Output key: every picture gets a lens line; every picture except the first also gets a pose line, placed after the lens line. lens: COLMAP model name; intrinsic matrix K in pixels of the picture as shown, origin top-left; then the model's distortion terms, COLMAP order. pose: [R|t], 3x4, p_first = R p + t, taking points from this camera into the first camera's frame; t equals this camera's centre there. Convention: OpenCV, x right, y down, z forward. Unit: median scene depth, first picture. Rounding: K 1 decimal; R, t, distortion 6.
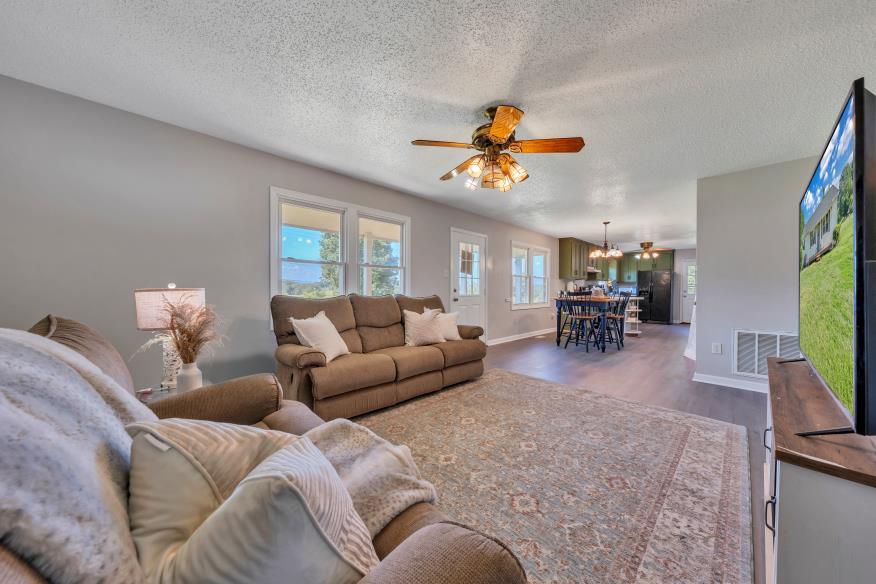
lens RADIAL K [[297.5, 0, 433.5], [0, 297.5, 292.8], [0, 0, 1]] dist [-0.000093, -0.000016]
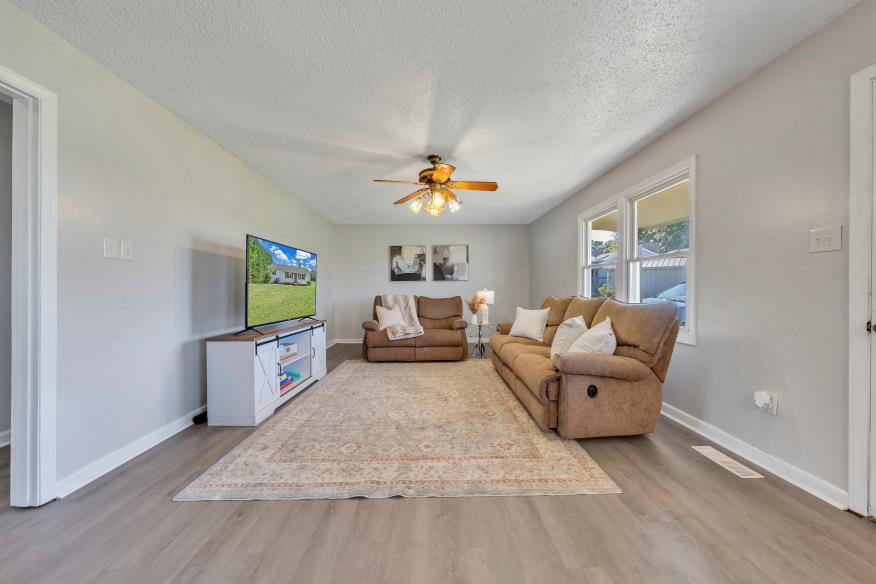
lens RADIAL K [[294.1, 0, 441.8], [0, 294.1, 291.3], [0, 0, 1]] dist [0.000166, -0.000015]
pose [[-0.673842, -0.001352, -0.738874, 0.358527], [-0.009725, 0.999928, 0.007039, -0.005321], [0.738812, 0.011929, -0.673807, 0.596758]]
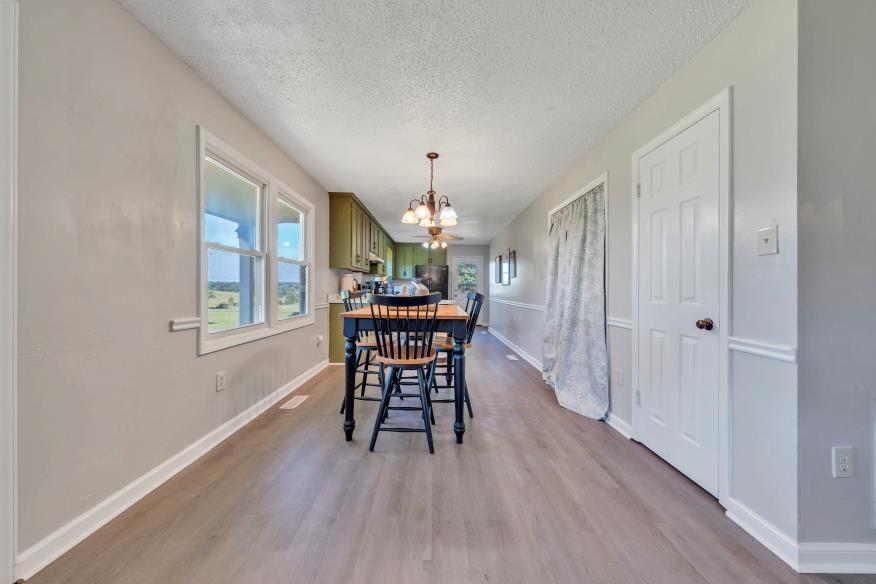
lens RADIAL K [[301.8, 0, 436.6], [0, 301.8, 288.3], [0, 0, 1]] dist [0.000602, -0.000035]
pose [[0.694153, 0.002675, 0.719822, 0.174570], [0.003629, 0.999967, -0.007215, -0.006005], [-0.719818, 0.007620, 0.694121, 0.512281]]
